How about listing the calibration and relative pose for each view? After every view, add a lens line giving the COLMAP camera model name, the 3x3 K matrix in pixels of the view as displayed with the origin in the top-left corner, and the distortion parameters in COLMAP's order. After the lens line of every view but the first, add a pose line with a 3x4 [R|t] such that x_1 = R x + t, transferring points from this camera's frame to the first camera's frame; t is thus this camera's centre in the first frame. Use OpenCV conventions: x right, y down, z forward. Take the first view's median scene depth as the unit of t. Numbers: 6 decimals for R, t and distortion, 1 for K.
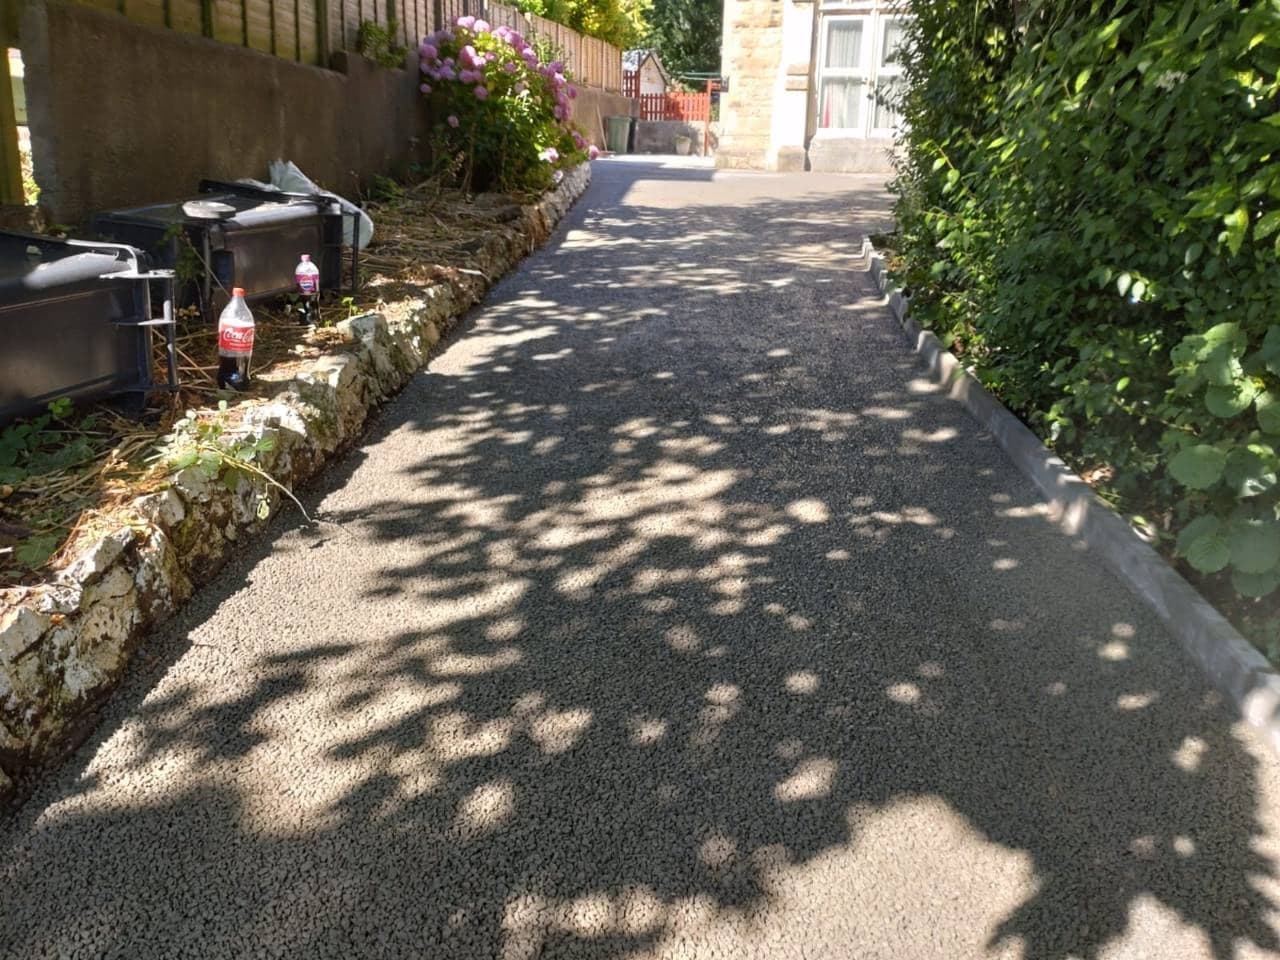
lens RADIAL K [[1088.8, 0, 640.0], [0, 1088.8, 480.0], [0, 0, 1]] dist [0.087982, -0.196164]
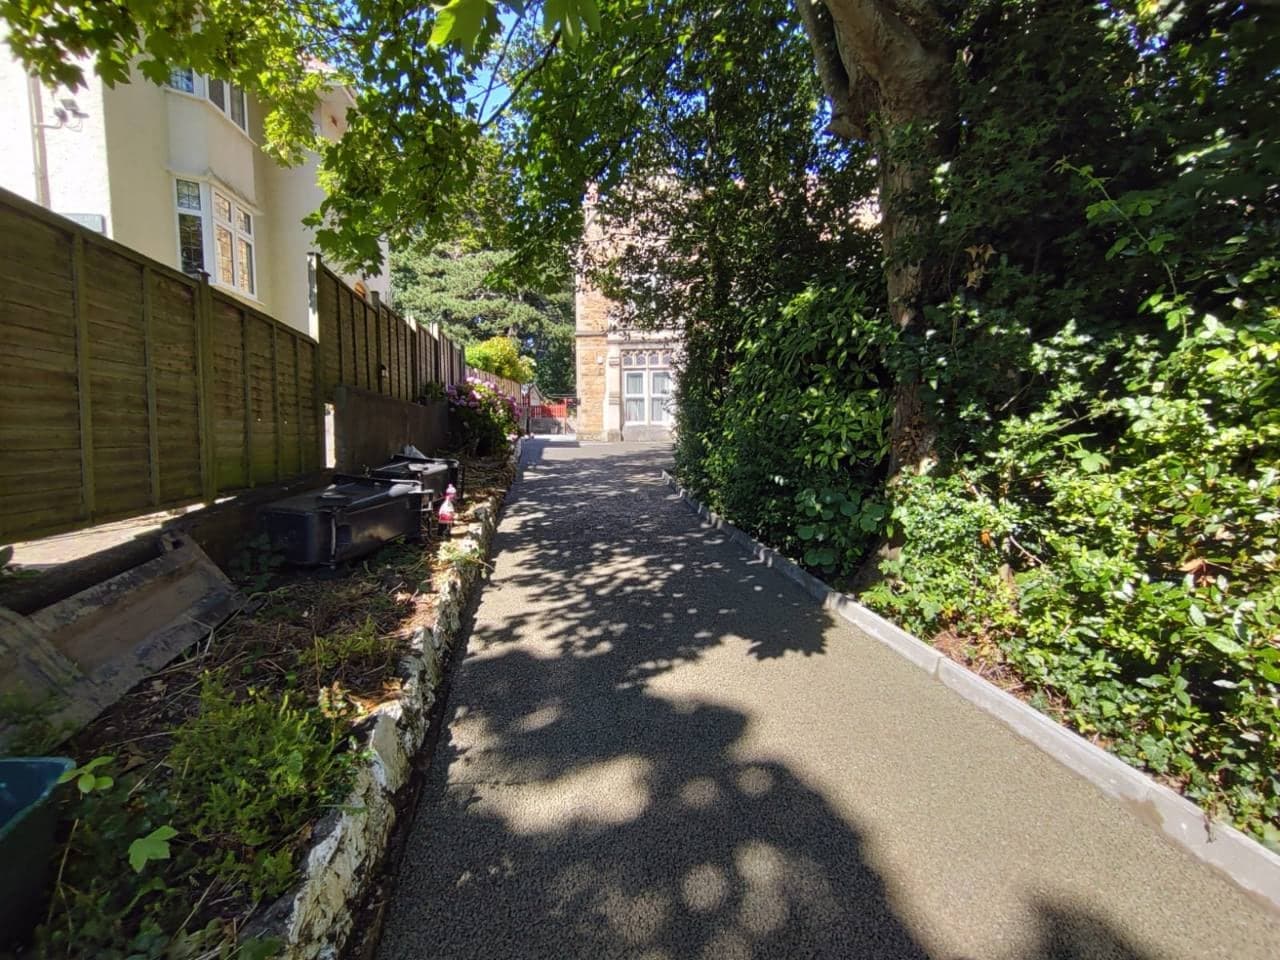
lens RADIAL K [[596.6, 0, 639.6], [0, 596.6, 488.9], [0, 0, 1]] dist [-0.000245, -0.000091]
pose [[0.980638, -0.041313, 0.191422, -0.059571], [0.077394, 0.979677, -0.185049, 0.029583], [-0.179887, 0.196281, 0.963906, -0.123827]]
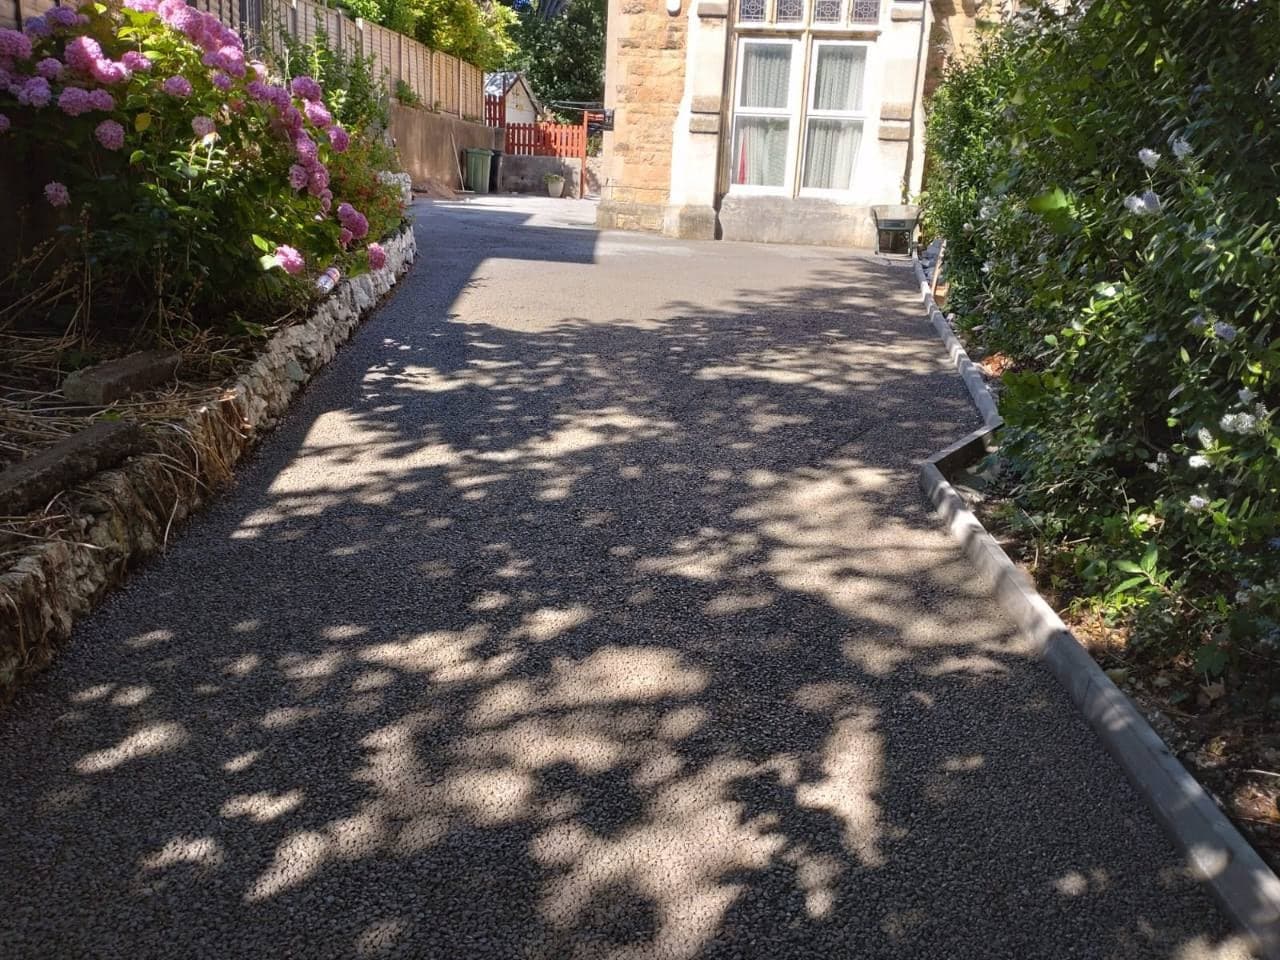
lens RADIAL K [[1088.8, 0, 640.0], [0, 1088.8, 480.0], [0, 0, 1]] dist [0.087982, -0.196164]
pose [[0.993230, 0.004344, 0.116083, 0.019906], [-0.001823, 0.999760, -0.021814, -0.171162], [-0.116150, 0.021455, 0.993000, 0.448180]]
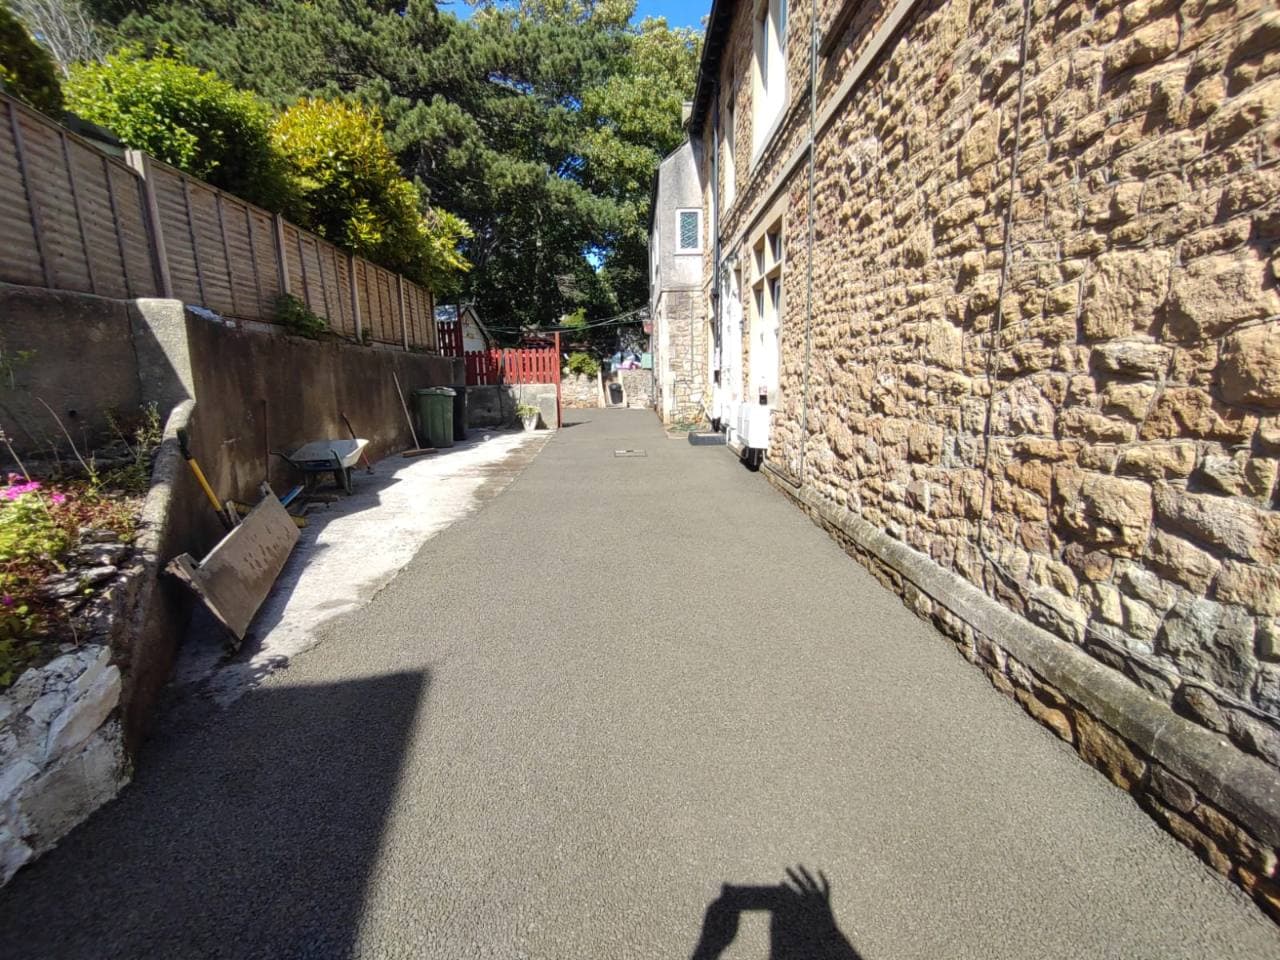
lens RADIAL K [[596.6, 0, 639.6], [0, 596.6, 488.9], [0, 0, 1]] dist [-0.000245, -0.000091]
pose [[0.955562, -0.093179, 0.279676, -0.024065], [0.120662, 0.989244, -0.082681, -0.654430], [-0.268964, 0.112753, 0.956528, 1.825079]]
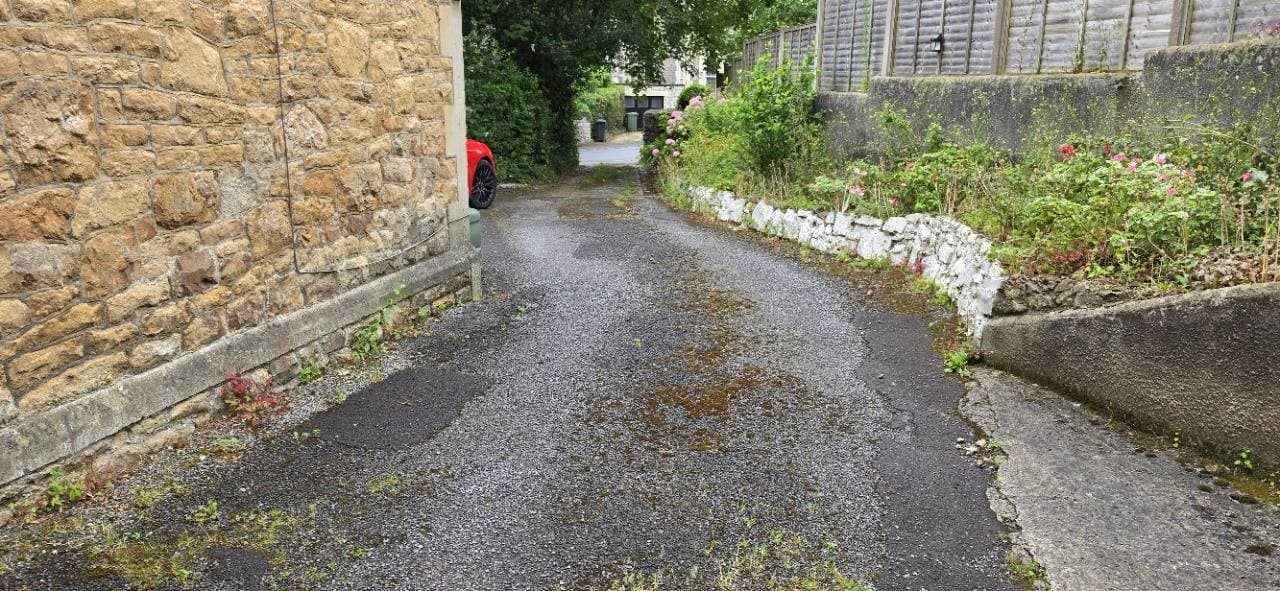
lens RADIAL K [[904.1, 0, 640.0], [0, 904.1, 295.5], [0, 0, 1]] dist [0.000491, -0.000507]
pose [[-0.999010, -0.022839, -0.038174, 0.044884], [-0.038755, 0.868133, 0.494817, -0.821566], [0.021839, 0.495806, -0.868158, 2.370240]]
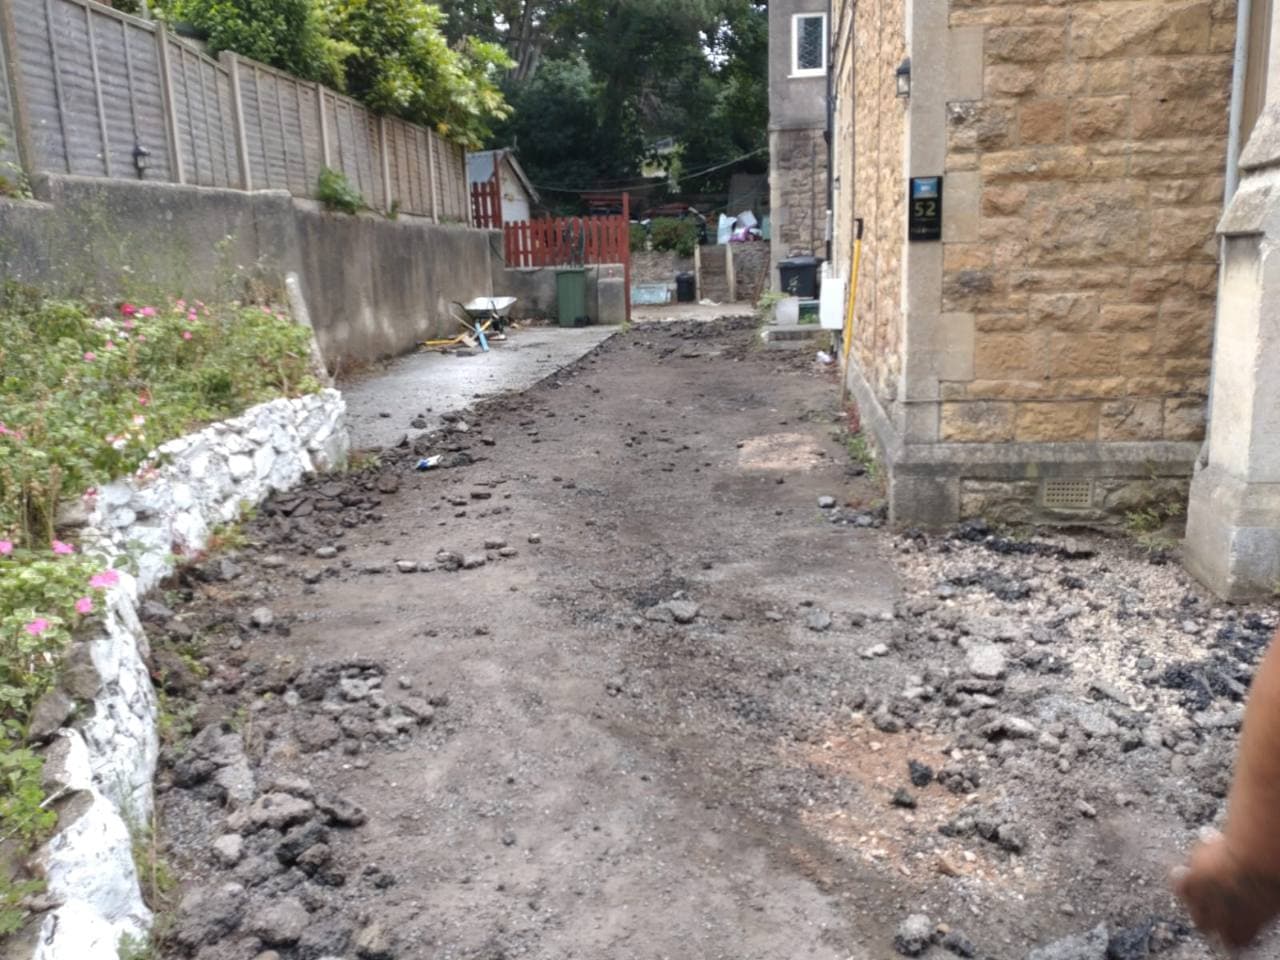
lens RADIAL K [[1088.8, 0, 640.0], [0, 1088.8, 480.0], [0, 0, 1]] dist [0.087982, -0.196164]
pose [[0.987734, -0.084348, 0.131402, -0.046841], [0.095748, 0.991940, -0.082994, -0.525010], [-0.123342, 0.094558, 0.987849, 1.413238]]
